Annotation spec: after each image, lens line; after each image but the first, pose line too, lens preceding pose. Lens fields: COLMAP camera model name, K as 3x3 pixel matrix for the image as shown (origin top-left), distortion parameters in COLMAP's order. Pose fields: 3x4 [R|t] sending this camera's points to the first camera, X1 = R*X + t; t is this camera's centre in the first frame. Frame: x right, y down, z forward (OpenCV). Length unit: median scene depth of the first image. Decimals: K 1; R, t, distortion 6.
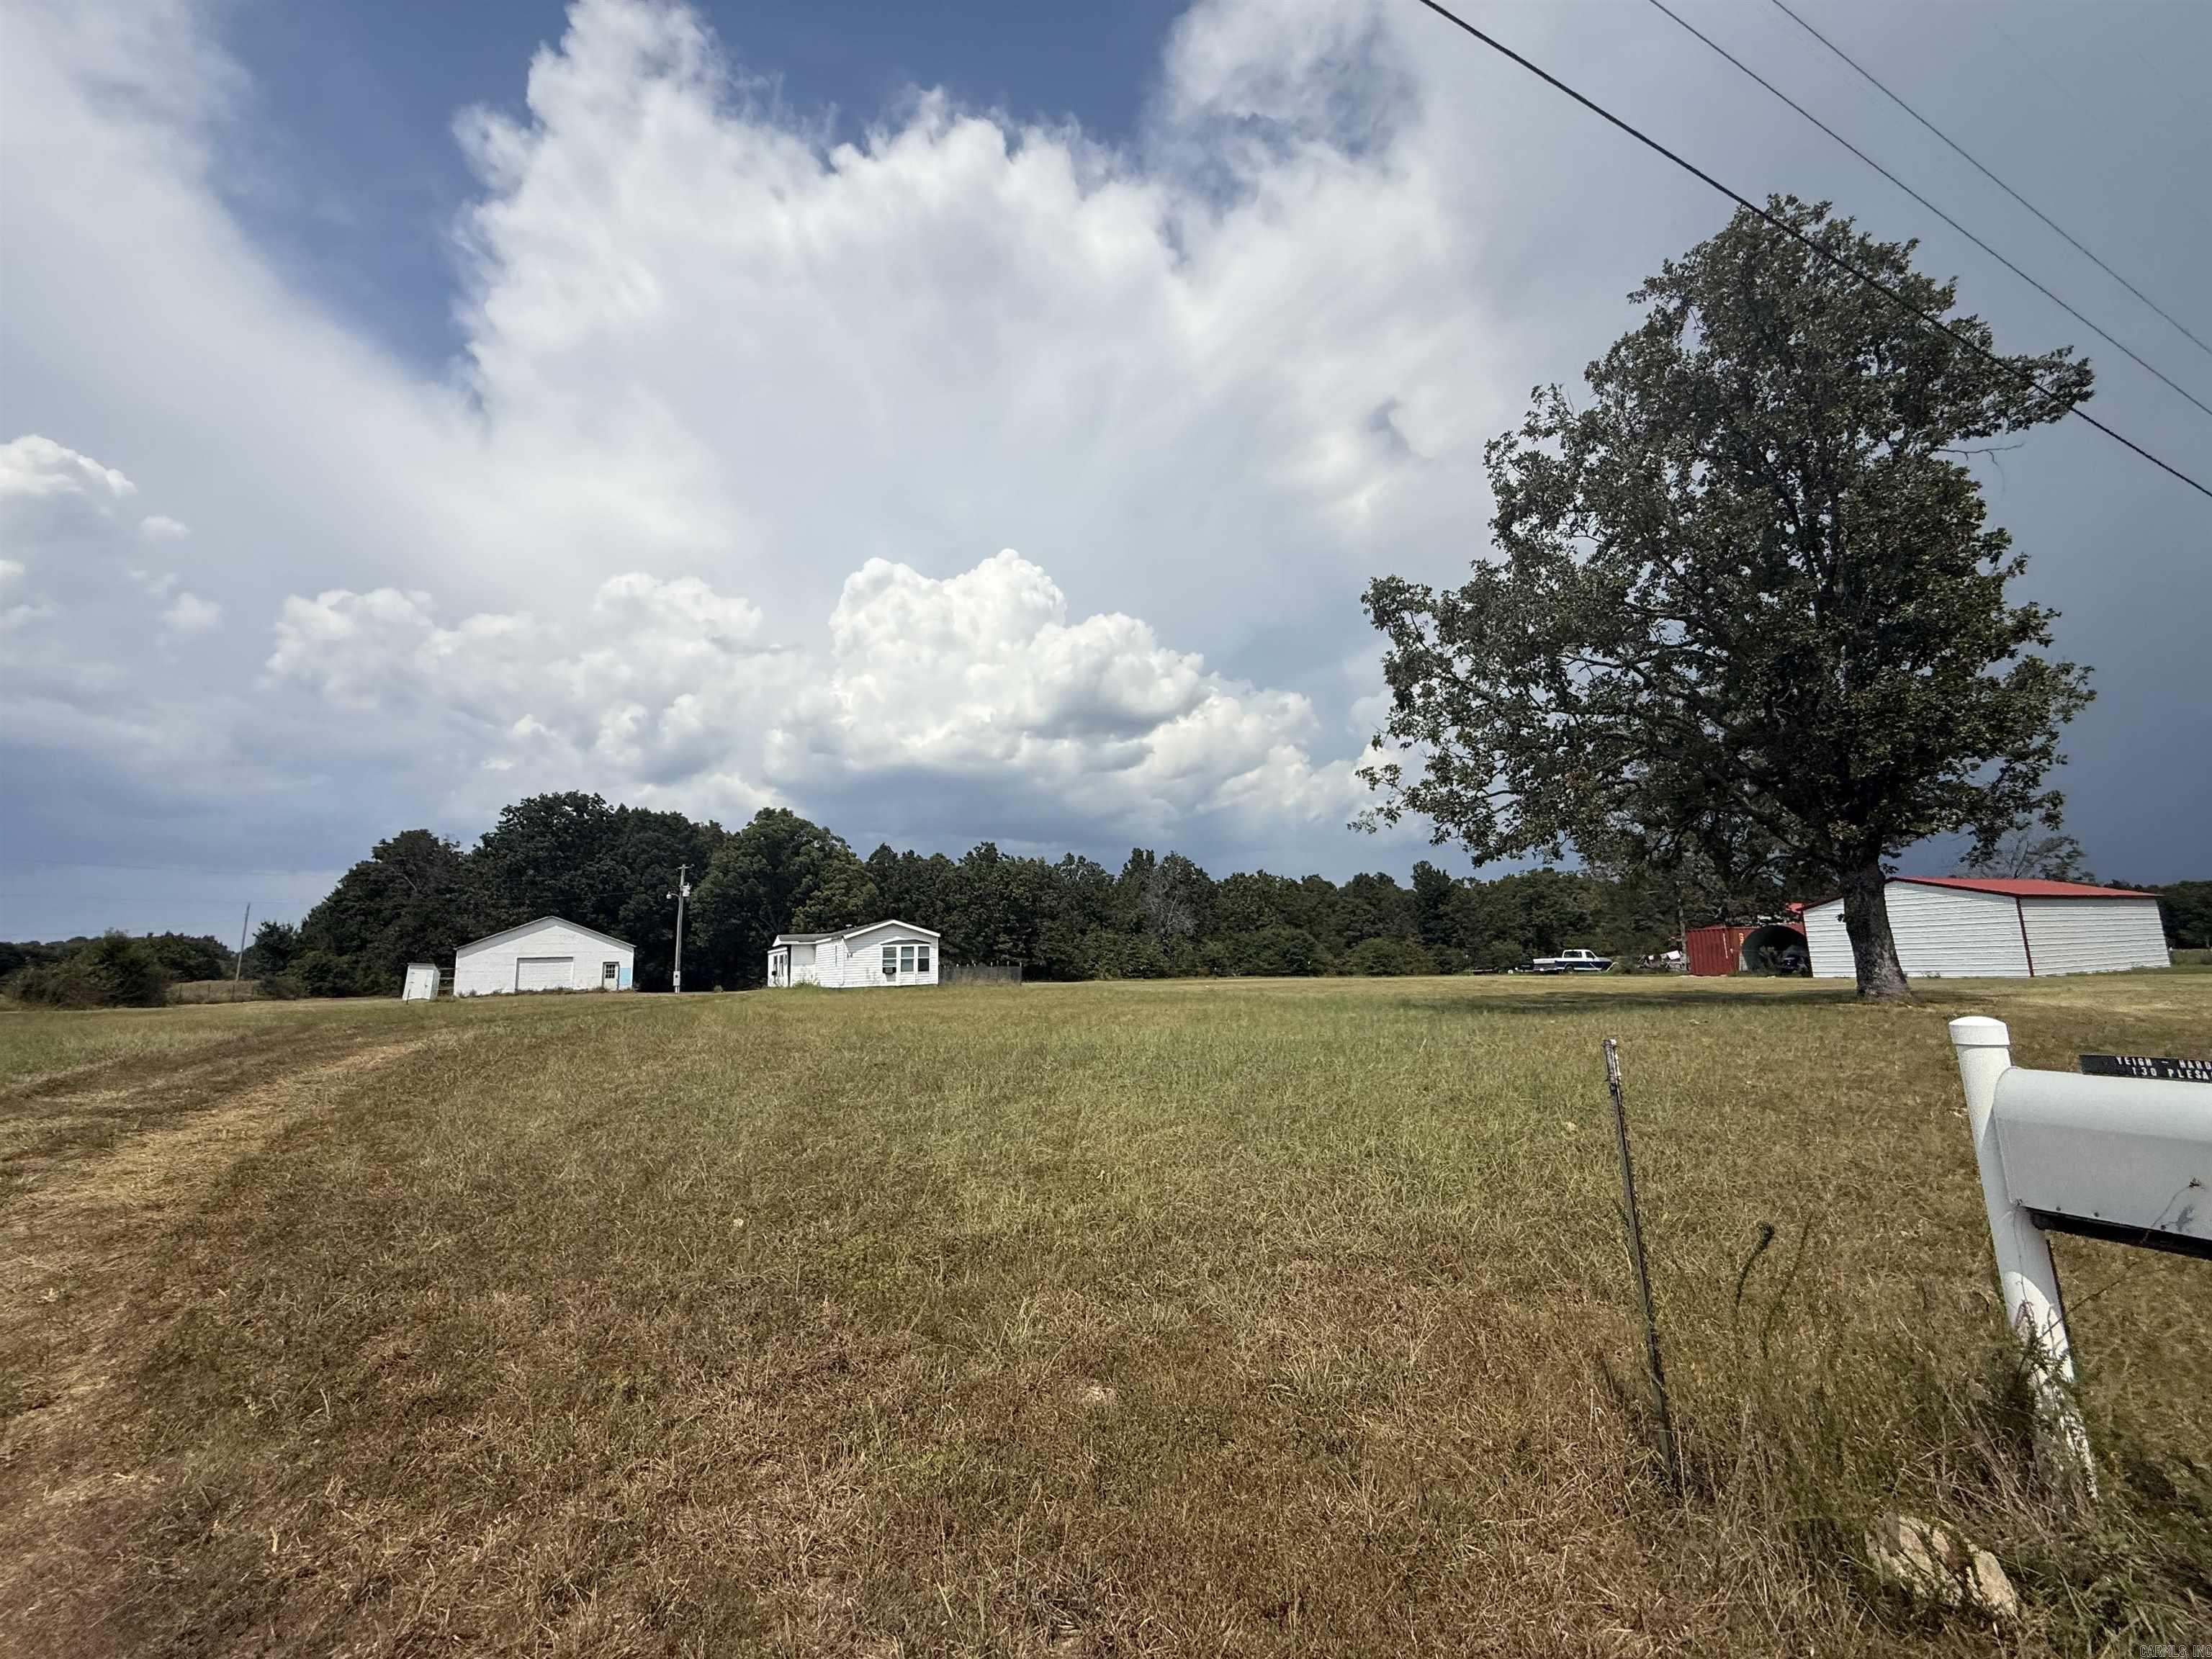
lens RADIAL K [[881.5, 0, 1101.8], [0, 881.5, 828.9], [0, 0, 1]] dist [0.001090, 0.000058]
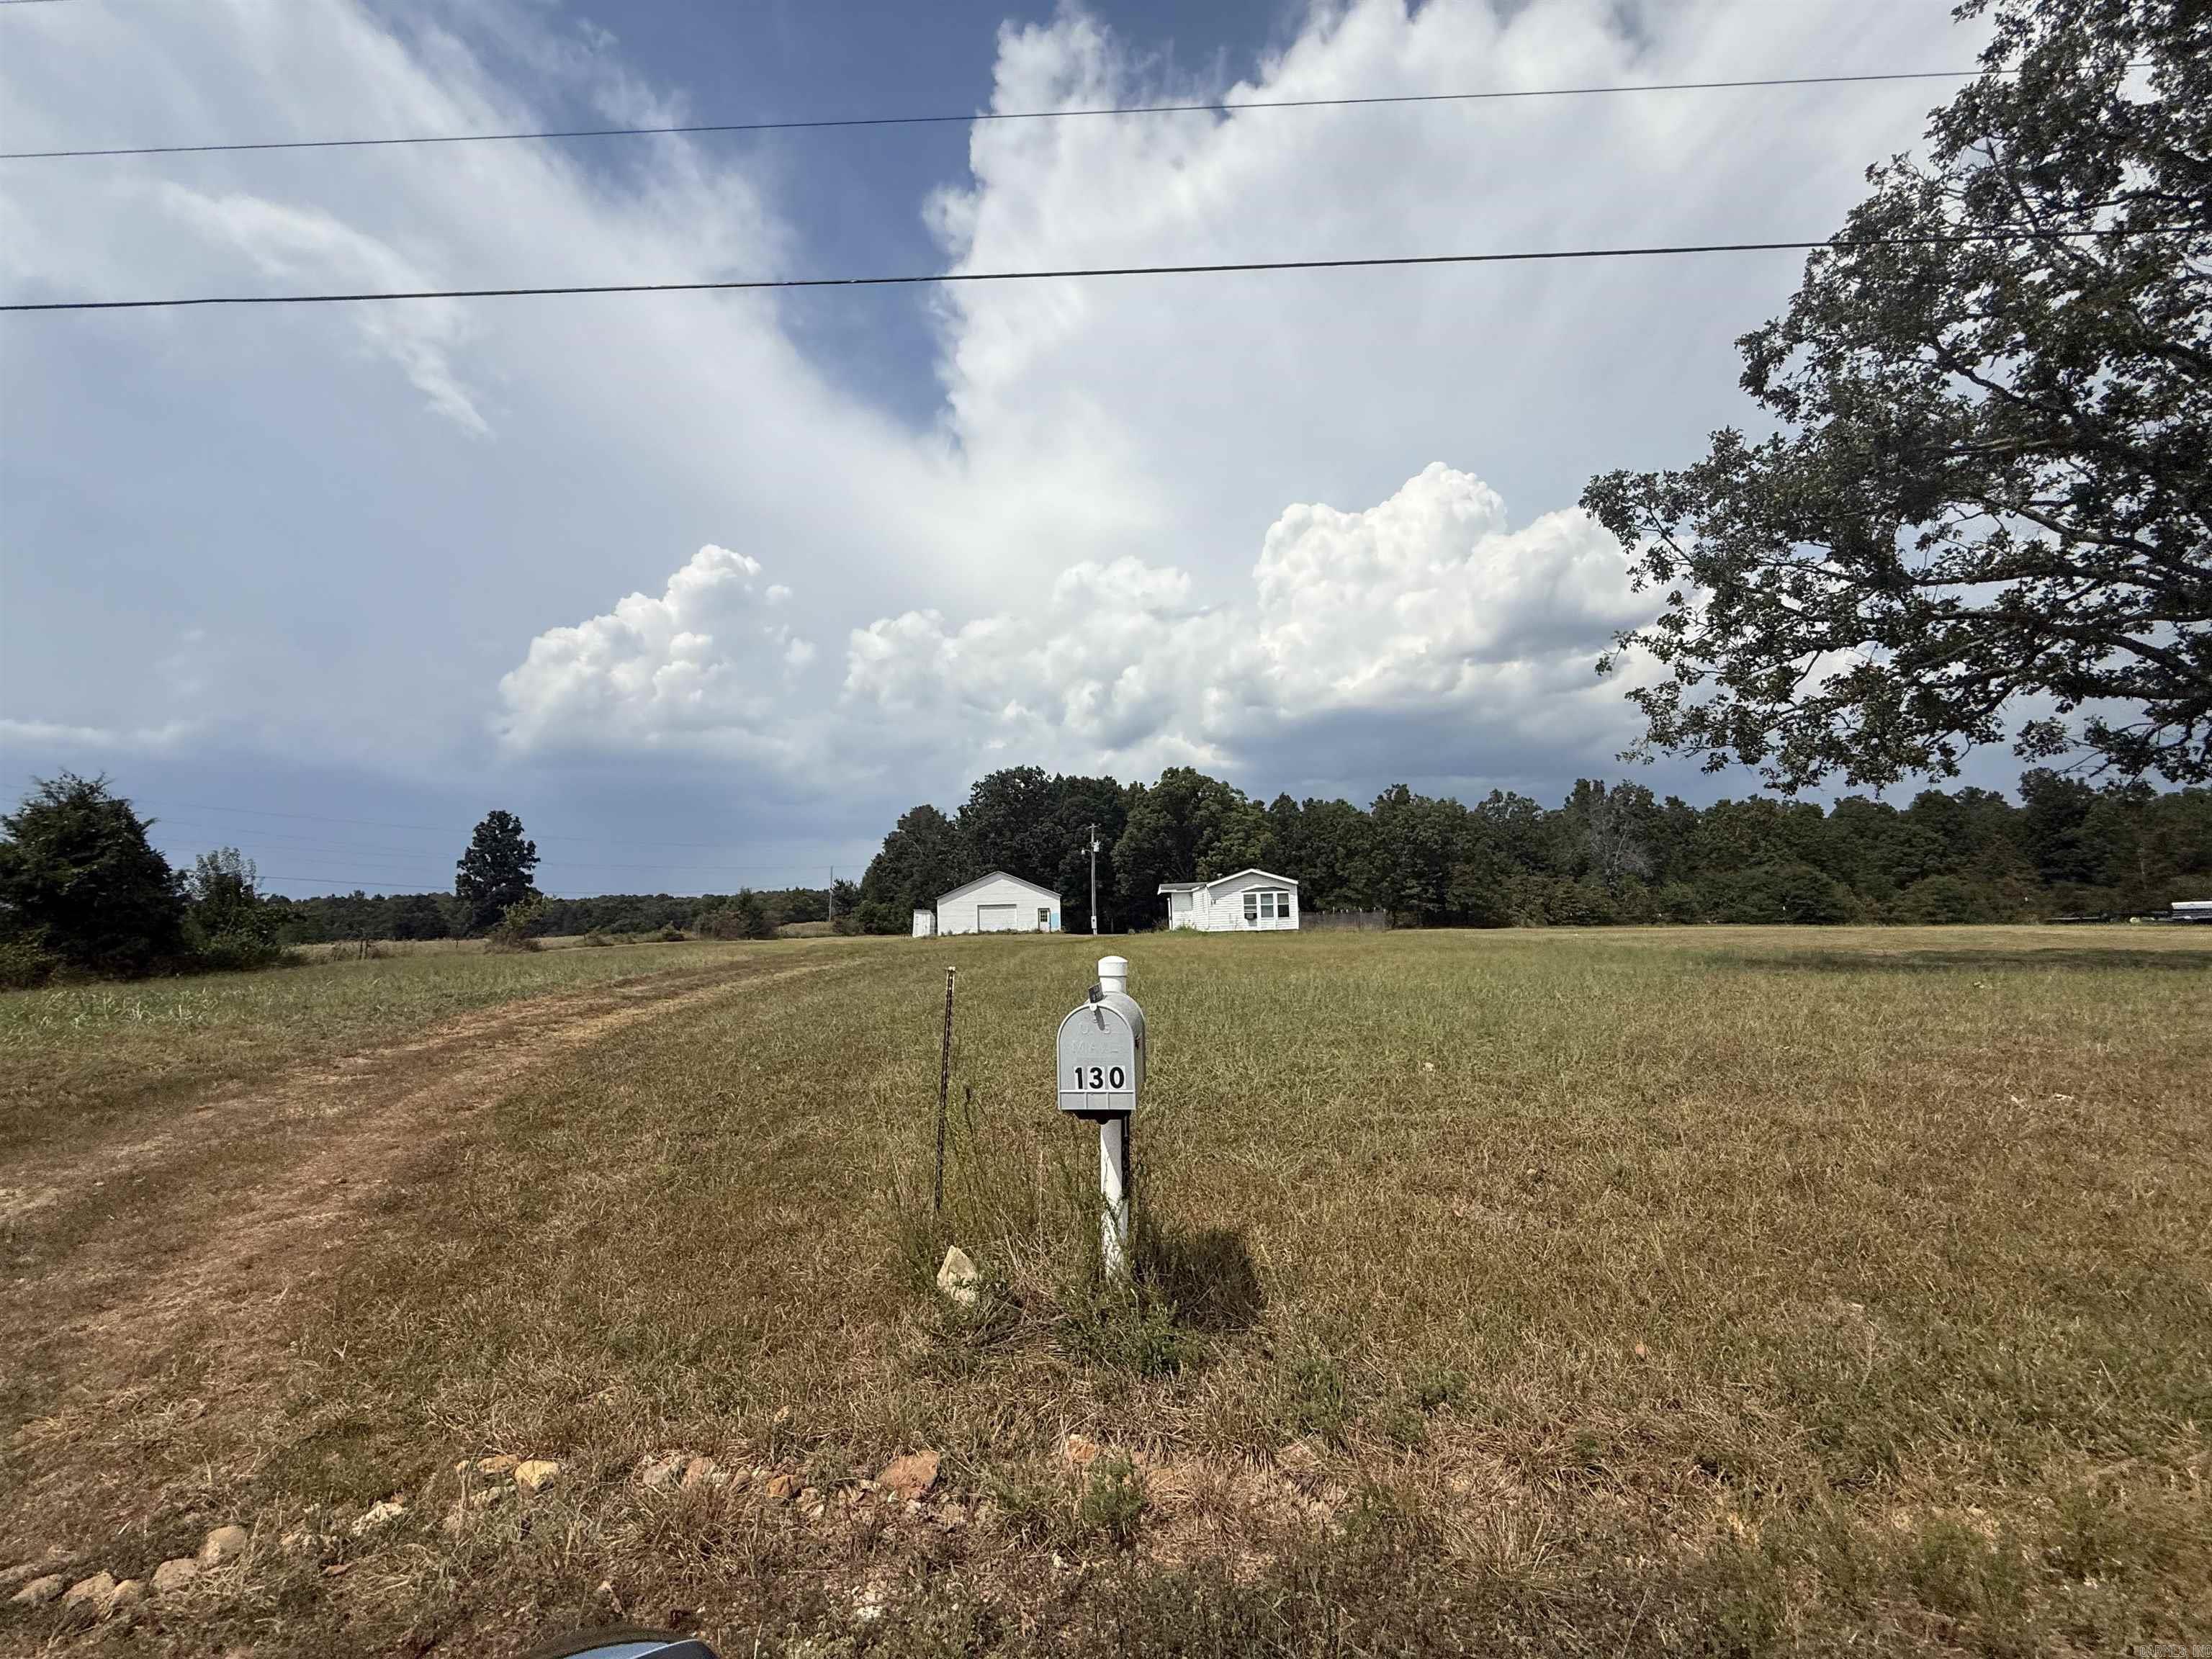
lens RADIAL K [[881.5, 0, 1101.8], [0, 881.5, 828.9], [0, 0, 1]] dist [0.001090, 0.000058]
pose [[0.882728, -0.043595, -0.467858, 0.044871], [0.072040, 0.996471, 0.043069, -0.001308], [0.464329, -0.071723, 0.882754, -0.006308]]
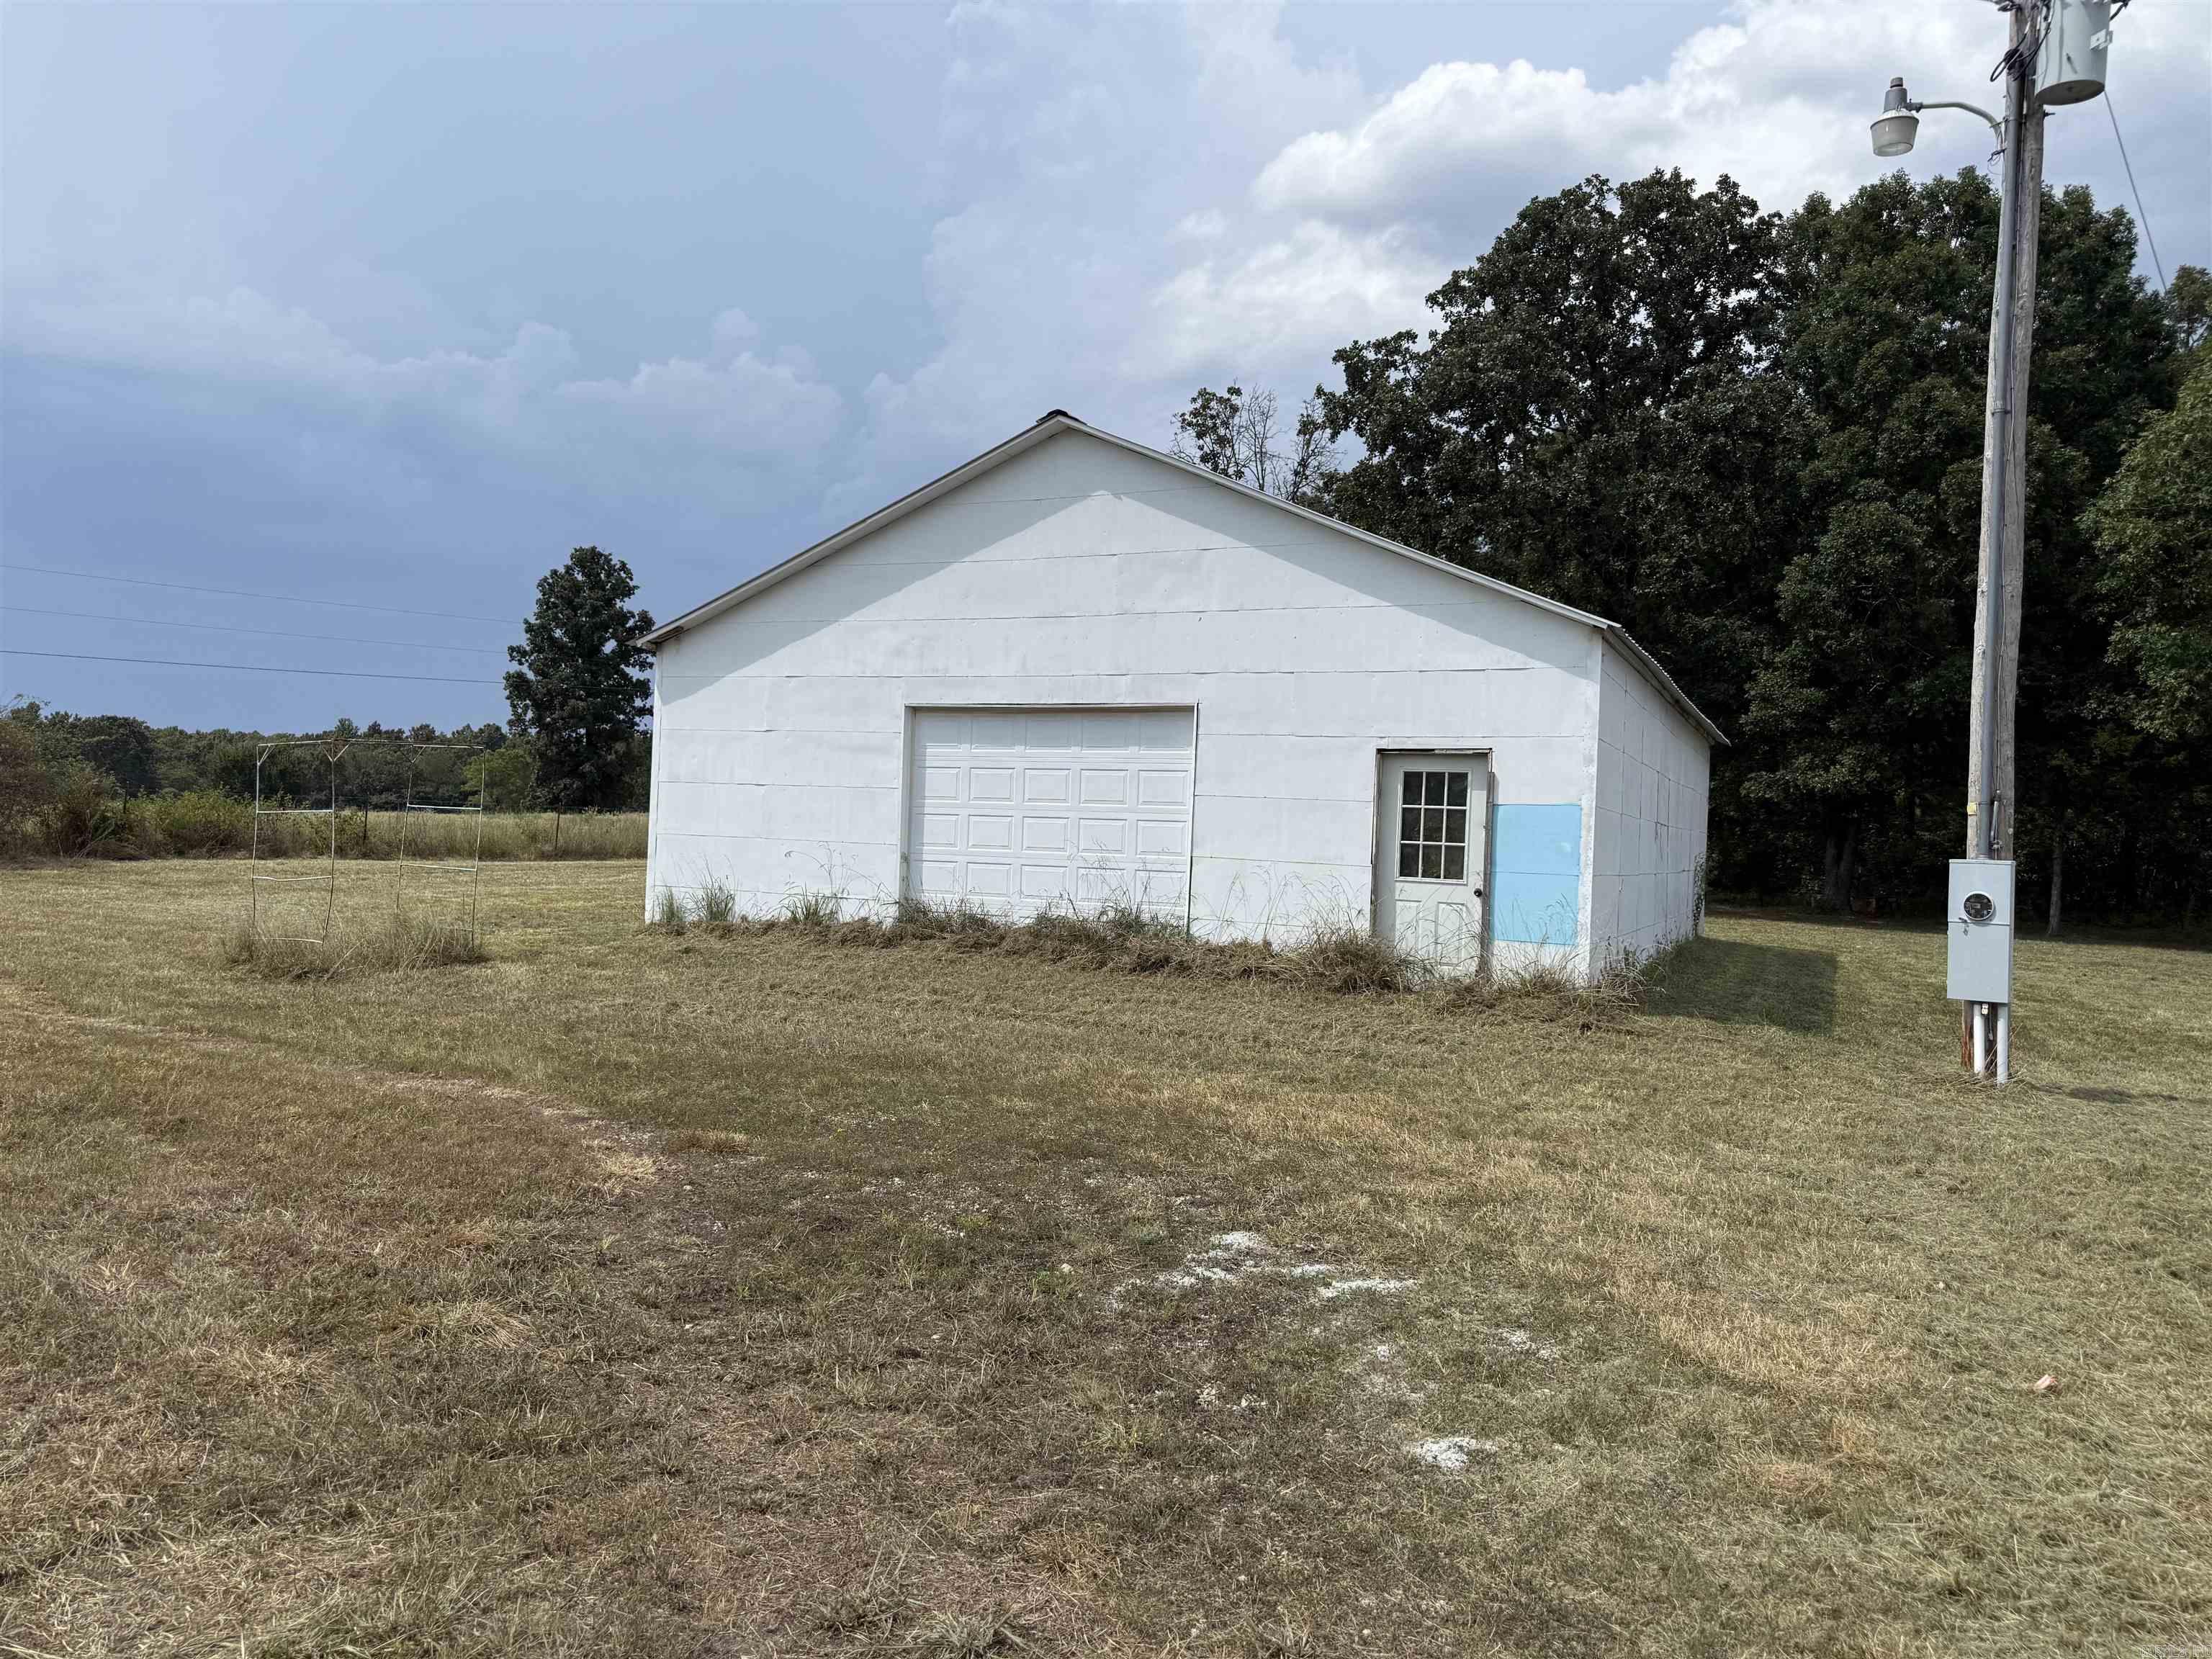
lens RADIAL K [[1541.3, 0, 1103.9], [0, 1541.3, 820.2], [0, 0, 1]] dist [0.080825, -0.097641]
pose [[0.543876, 0.050175, -0.837665, -0.232462], [0.078315, 0.990820, 0.110197, 0.077801], [0.835504, -0.125535, 0.534953, 0.493189]]
